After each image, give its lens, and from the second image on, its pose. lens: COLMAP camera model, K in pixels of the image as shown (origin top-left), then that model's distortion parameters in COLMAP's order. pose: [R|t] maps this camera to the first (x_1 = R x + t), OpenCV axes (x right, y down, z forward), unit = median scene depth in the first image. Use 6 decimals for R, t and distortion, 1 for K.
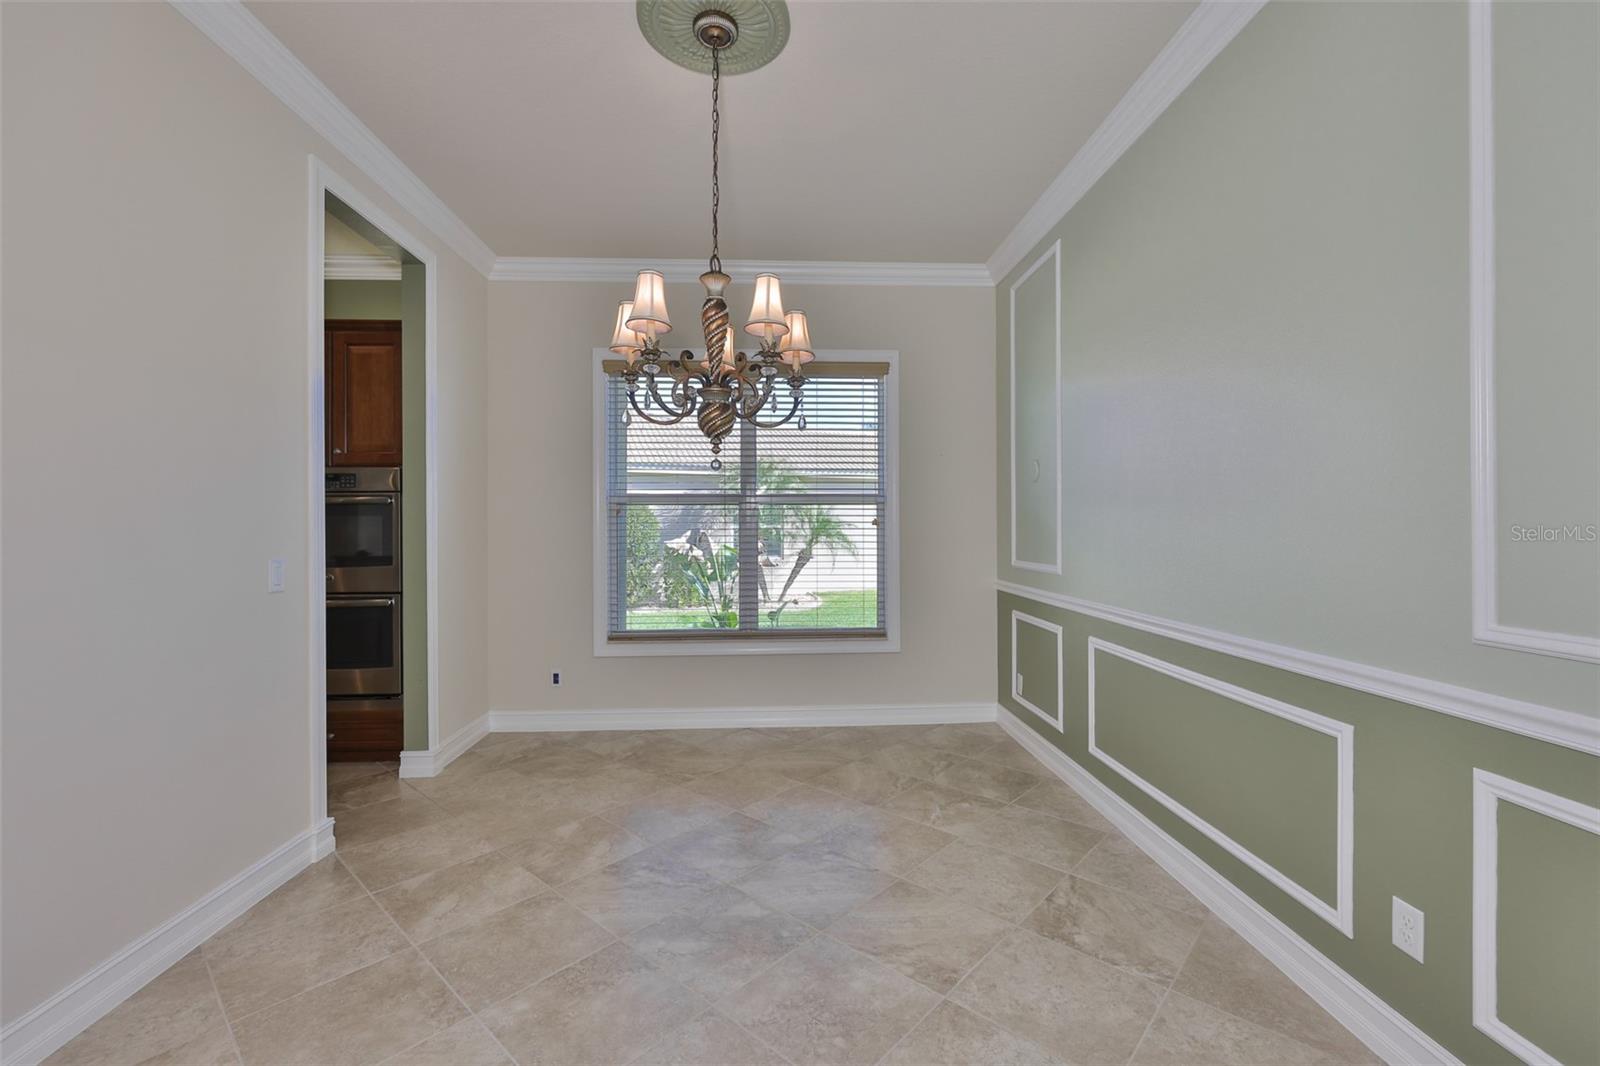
lens RADIAL K [[686.6, 0, 785.1], [0, 686.6, 533.6], [0, 0, 1]] dist [-0.007369, 0.001167]
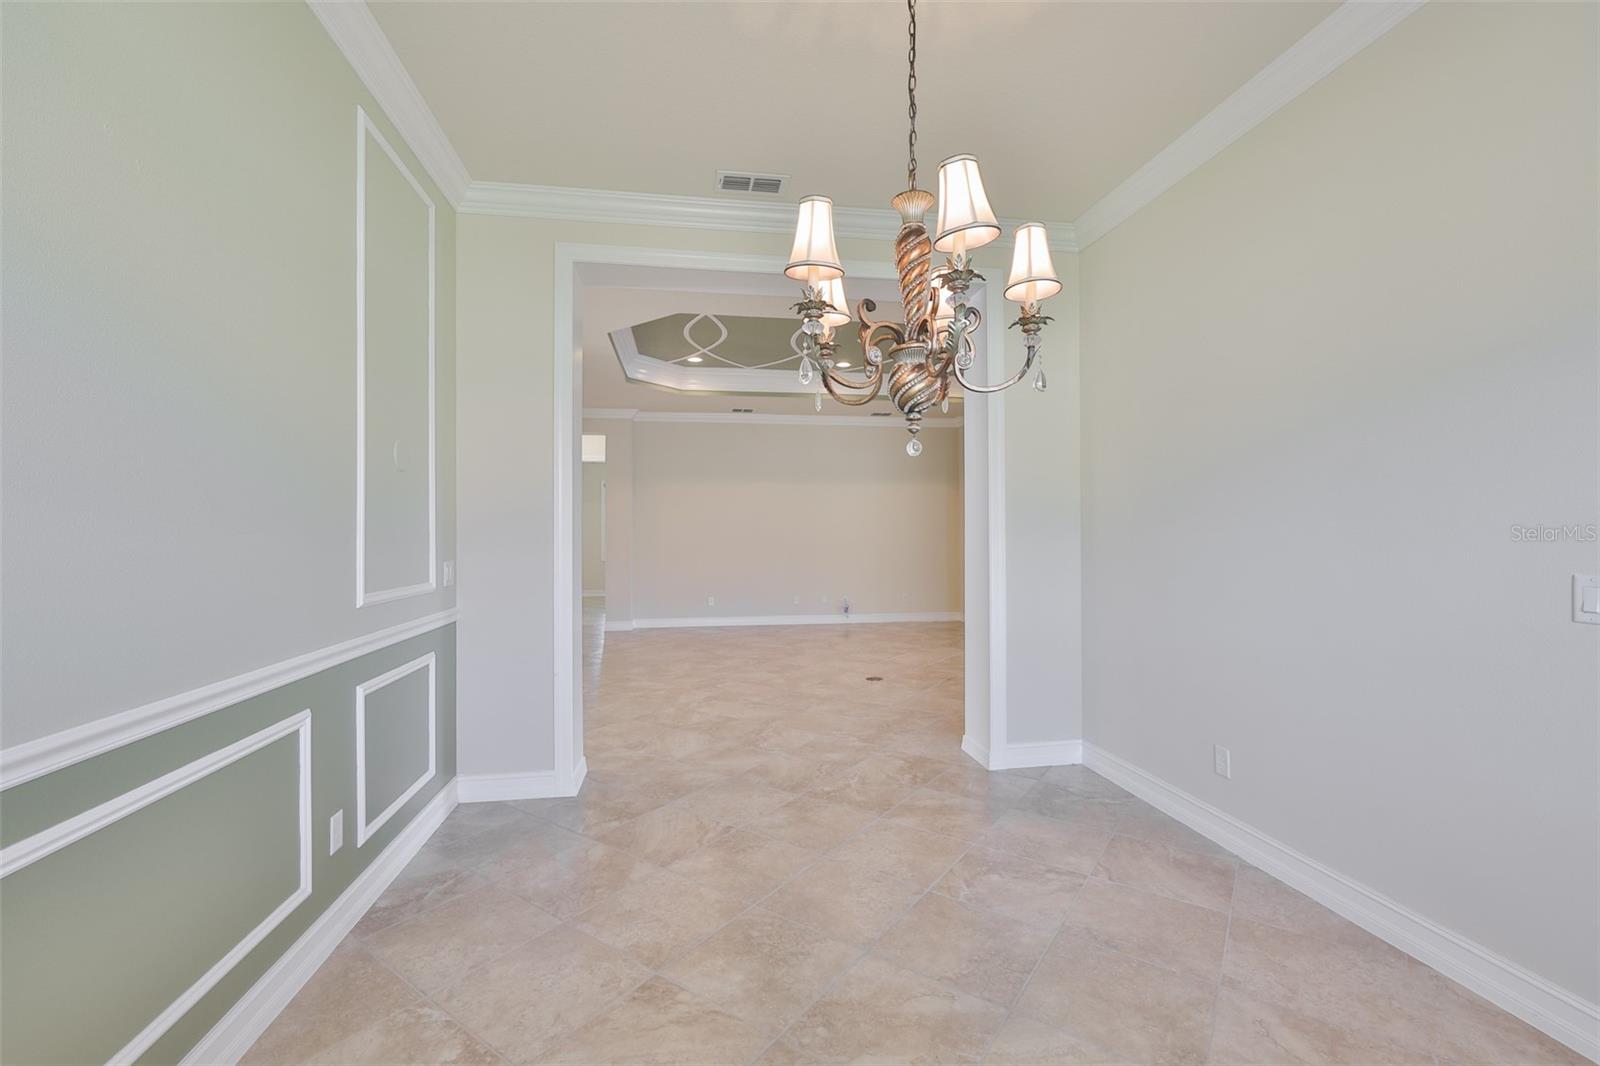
lens RADIAL K [[686.6, 0, 801.9], [0, 686.6, 527.3], [0, 0, 1]] dist [-0.007369, 0.001167]
pose [[-0.989571, 0.008341, -0.143806, 0.139544], [0.008495, 0.999964, -0.000462, -0.014404], [0.143797, -0.001679, -0.989606, 1.863504]]
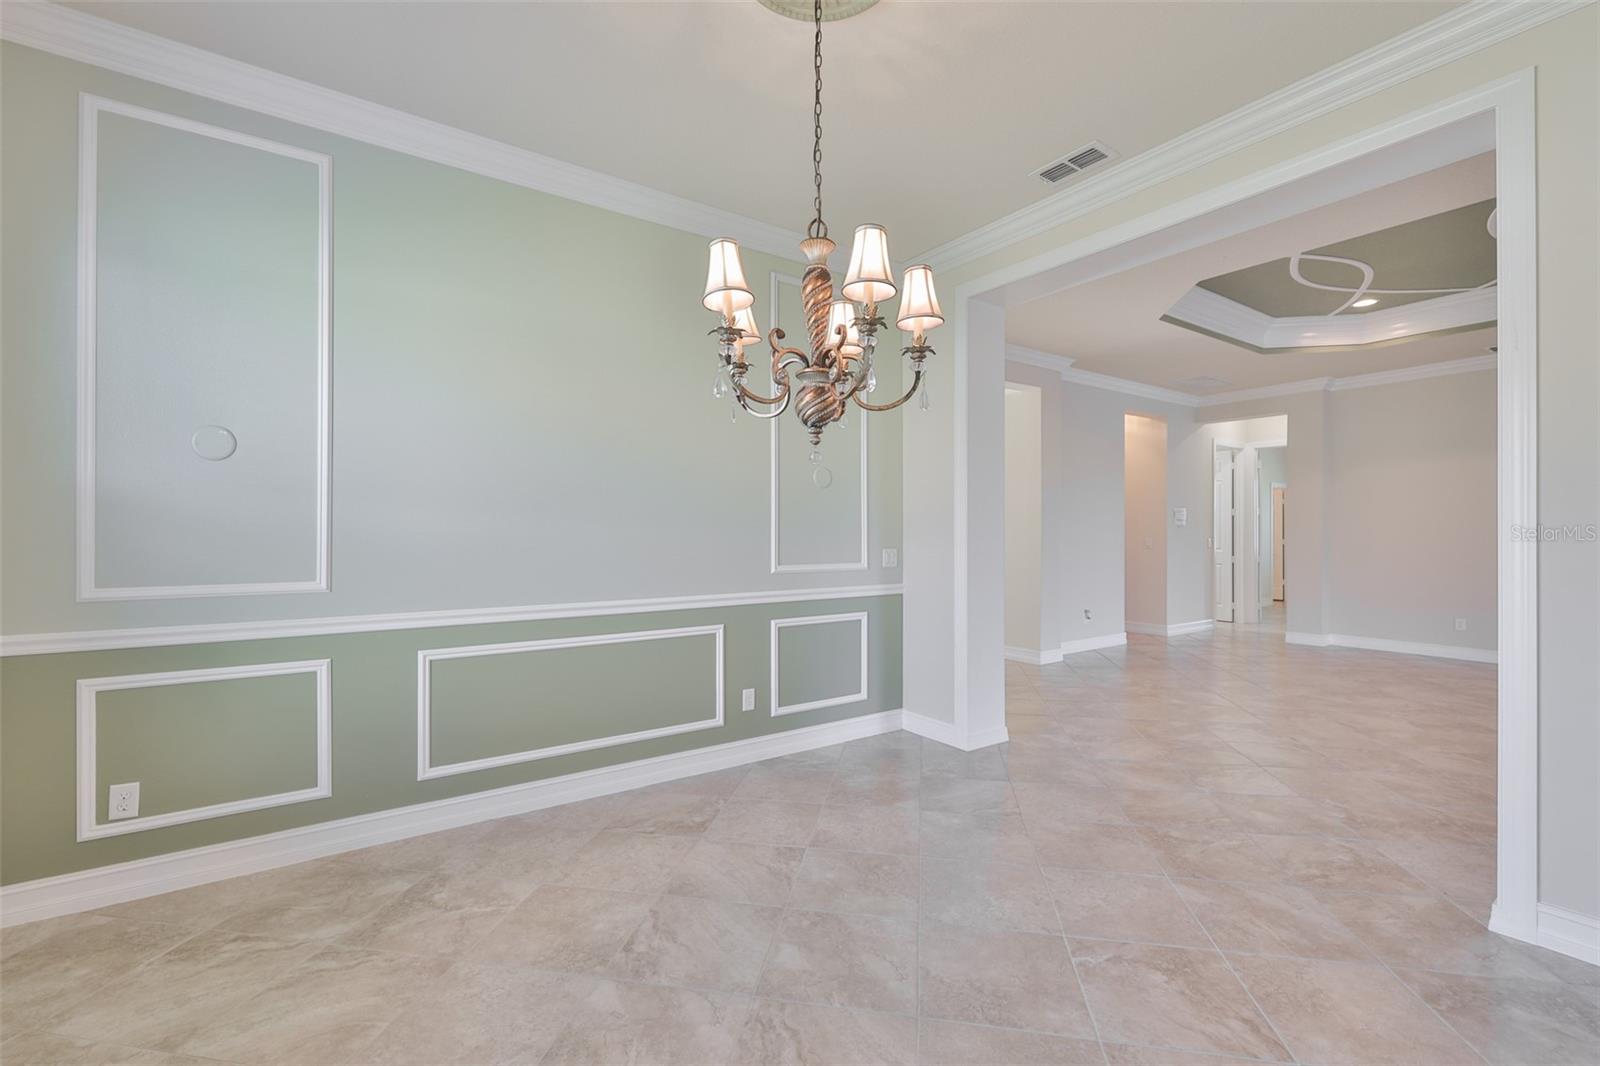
lens RADIAL K [[686.6, 0, 806.7], [0, 686.6, 529.2], [0, 0, 1]] dist [-0.007369, 0.001167]
pose [[-0.560594, 0.005684, 0.828072, -0.888248], [0.009413, 0.999956, -0.000492, -0.008867], [-0.828038, 0.007519, -0.560622, 1.626754]]
